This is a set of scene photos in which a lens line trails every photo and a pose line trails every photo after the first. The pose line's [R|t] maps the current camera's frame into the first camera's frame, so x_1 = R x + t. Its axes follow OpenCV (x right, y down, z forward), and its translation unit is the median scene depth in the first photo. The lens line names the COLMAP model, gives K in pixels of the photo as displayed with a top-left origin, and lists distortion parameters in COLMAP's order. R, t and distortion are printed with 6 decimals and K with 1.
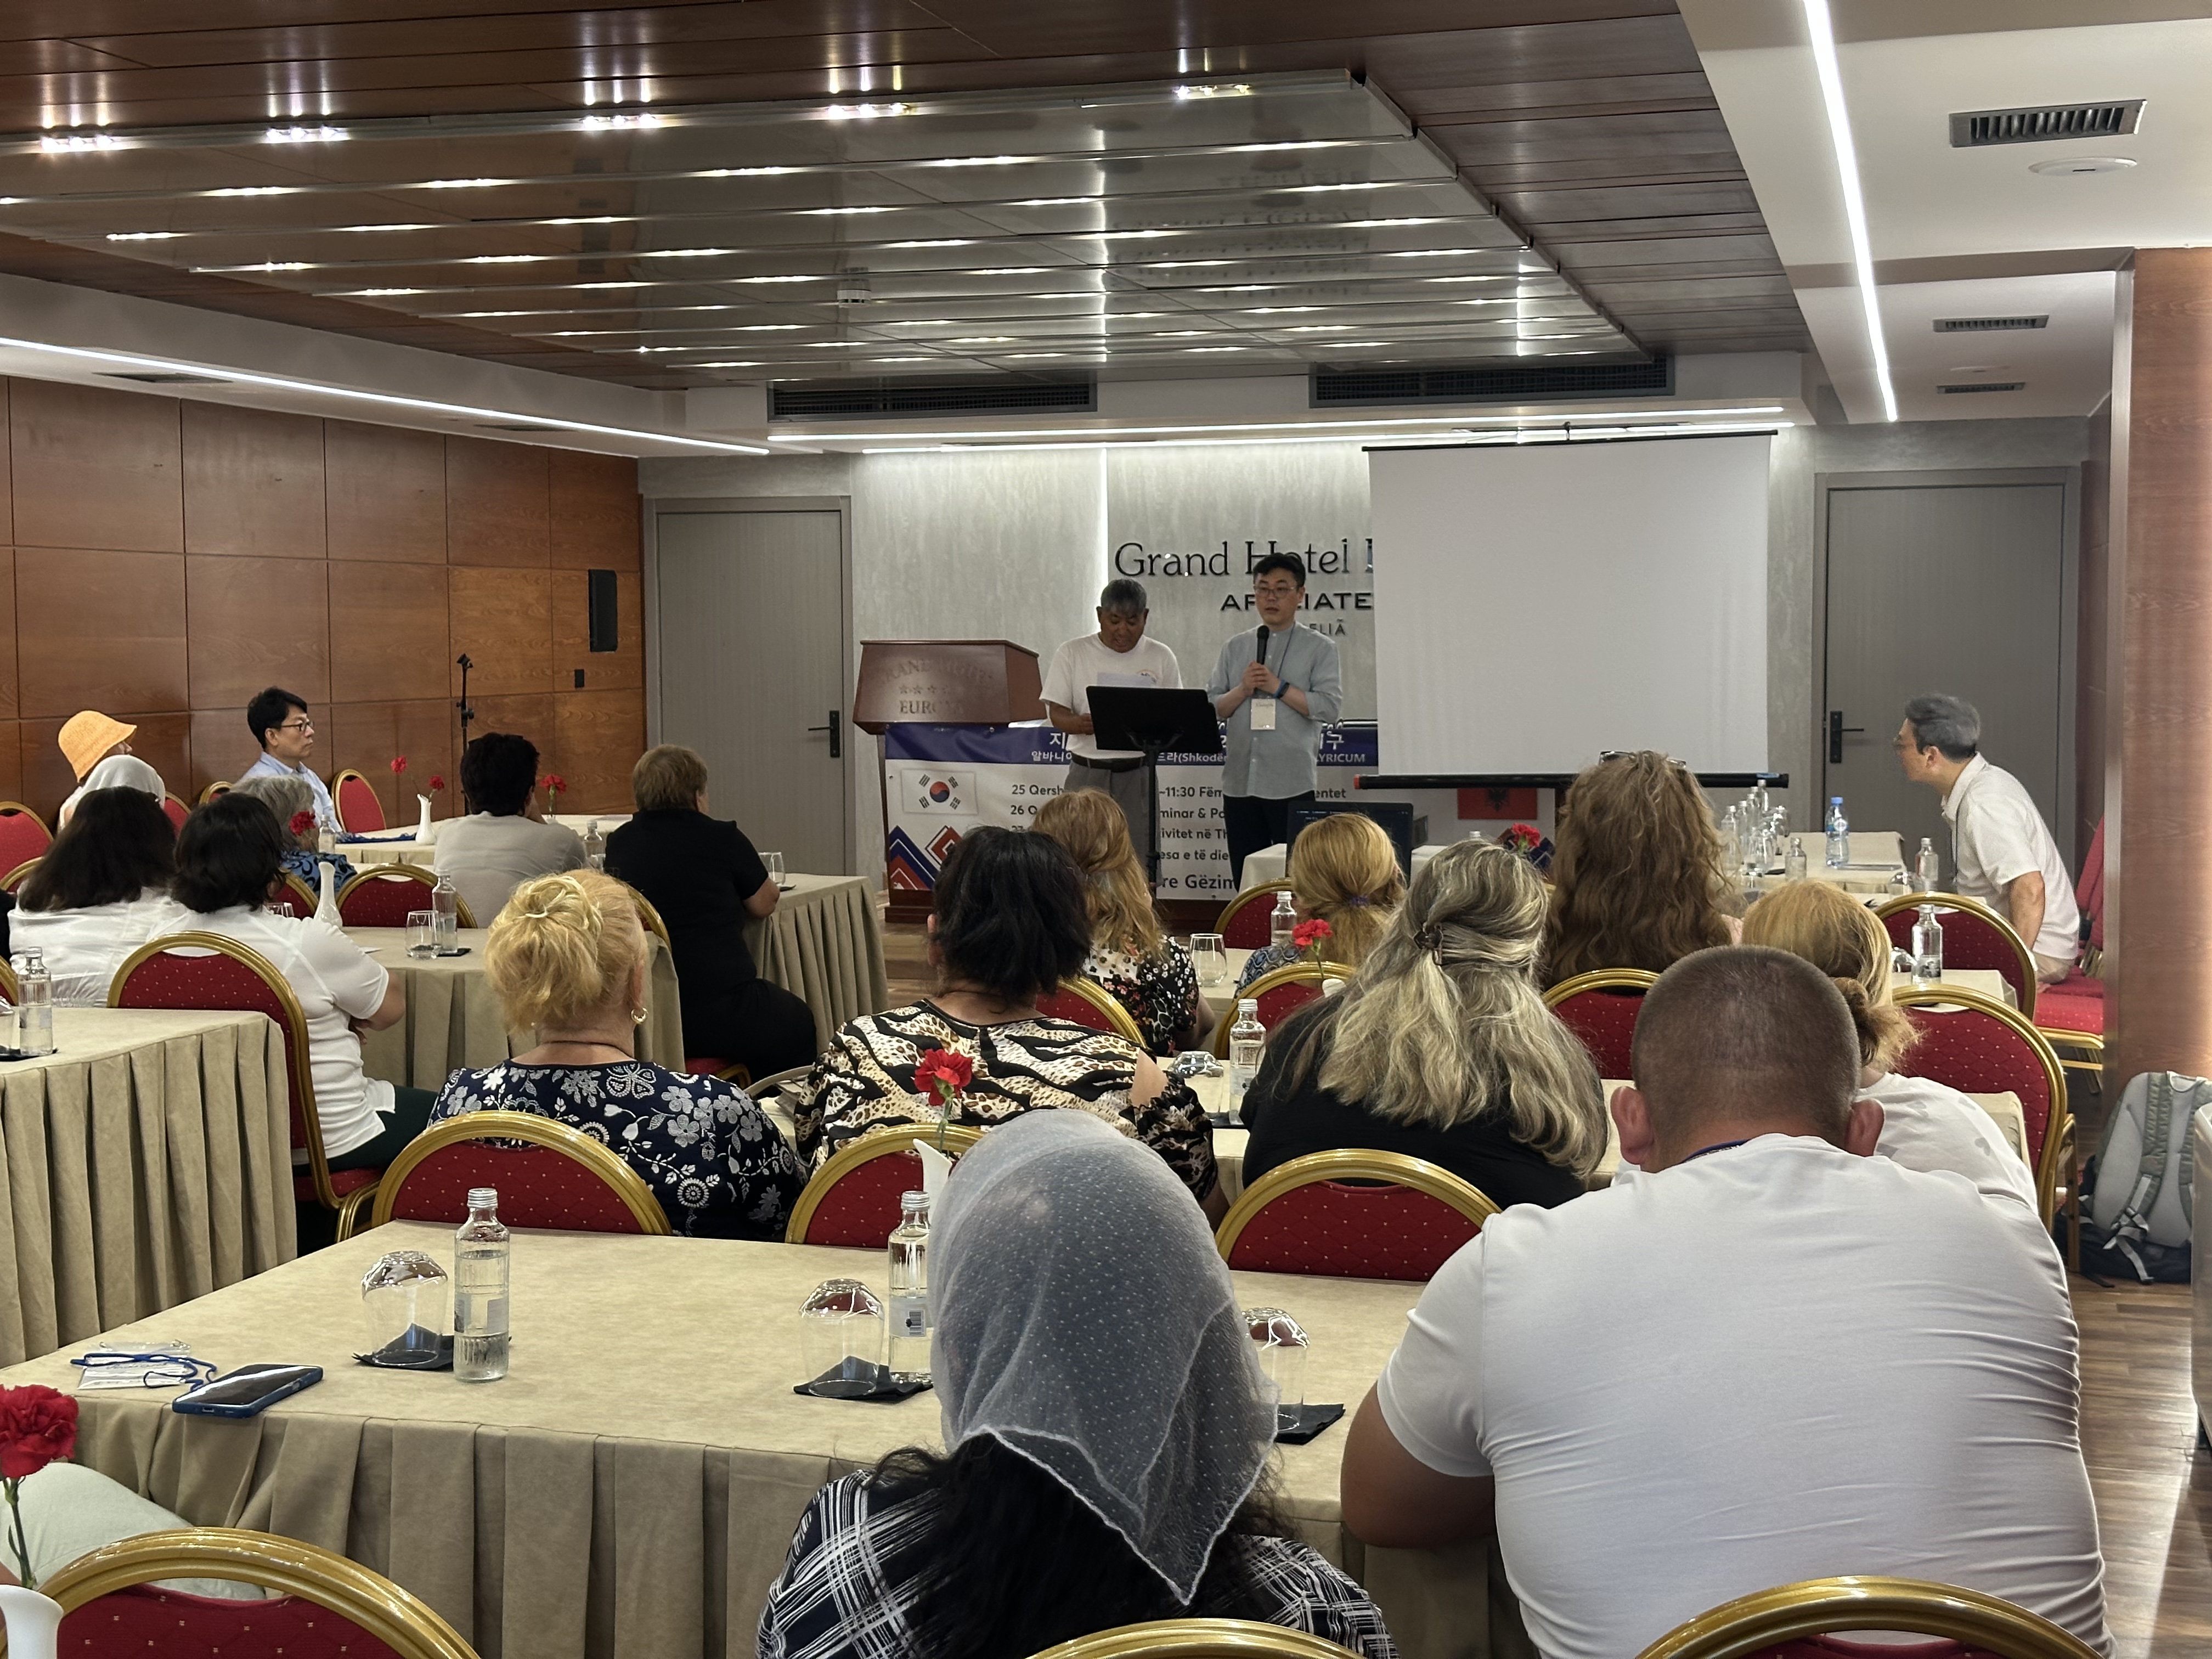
lens RADIAL K [[3079.2, 0, 1106.0], [0, 3079.2, 829.5], [0, 0, 1]] dist [0.213735, -0.032082]
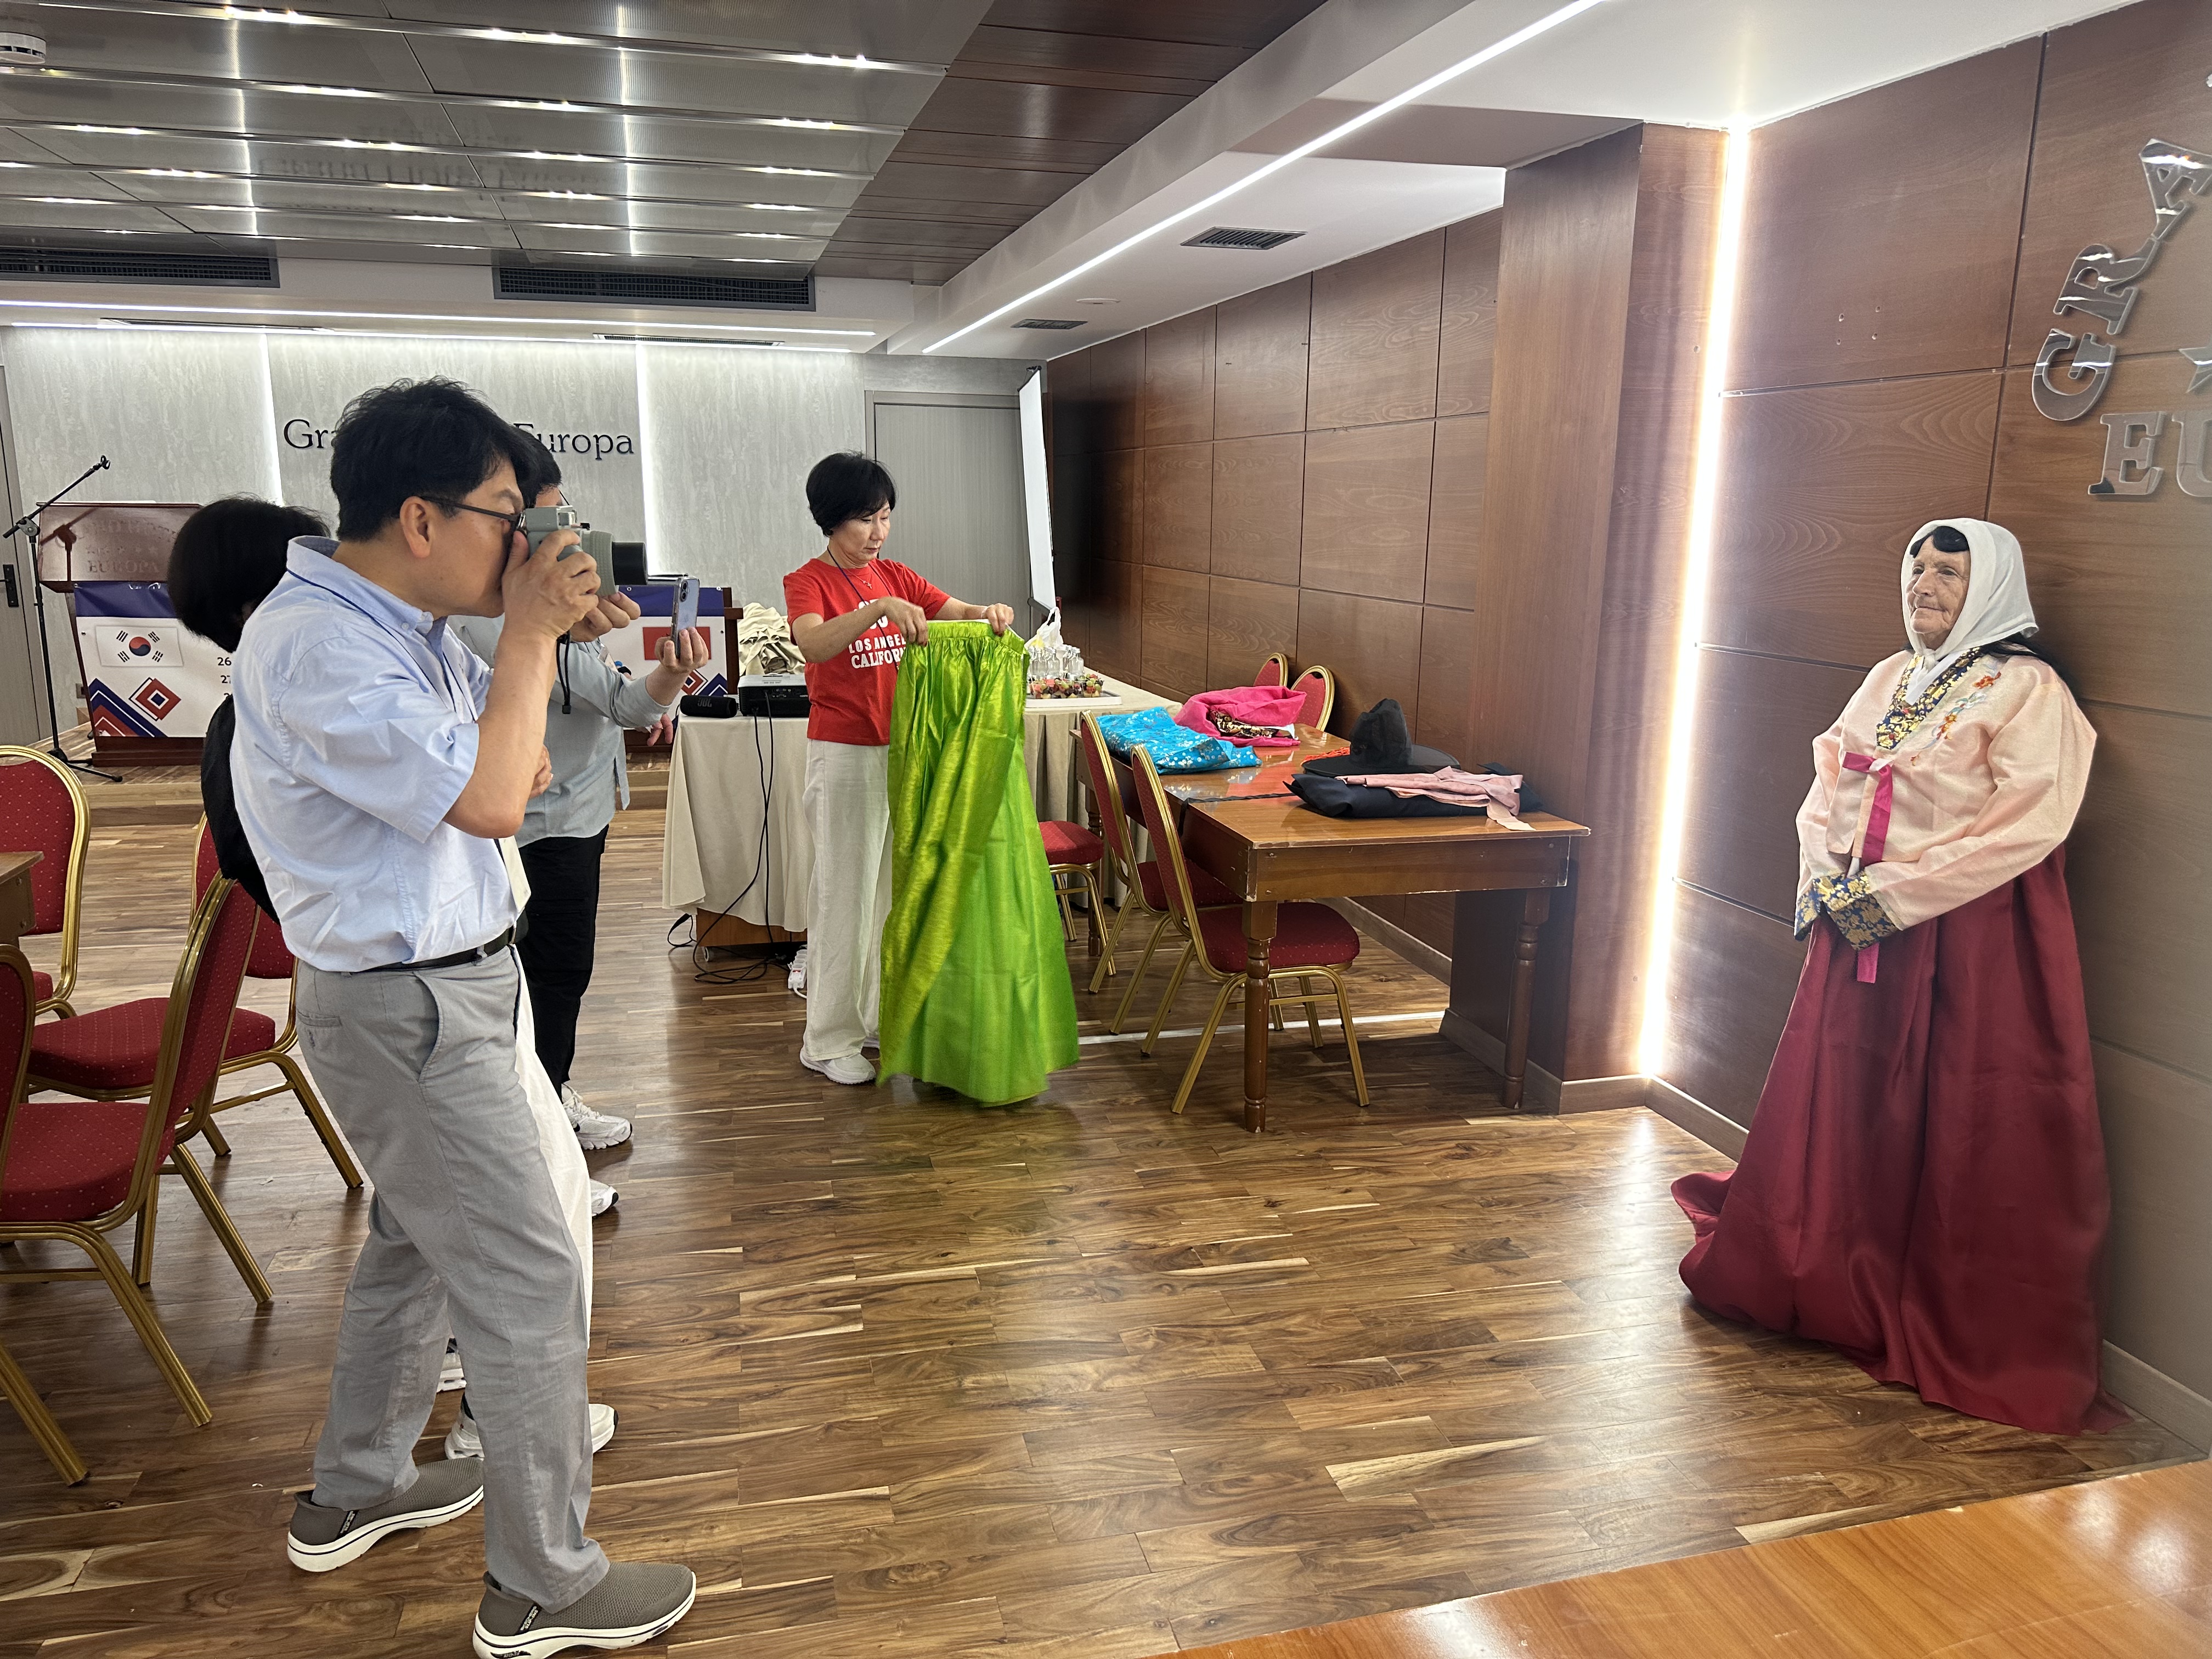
lens RADIAL K [[1577.9, 0, 1106.0], [0, 1577.9, 848.8], [0, 0, 1]] dist [-0.001079, -0.007400]
pose [[0.866991, -0.089726, 0.490180, -0.033977], [0.013960, 0.987644, 0.156093, -0.021407], [-0.498128, -0.128489, 0.857531, 0.318473]]
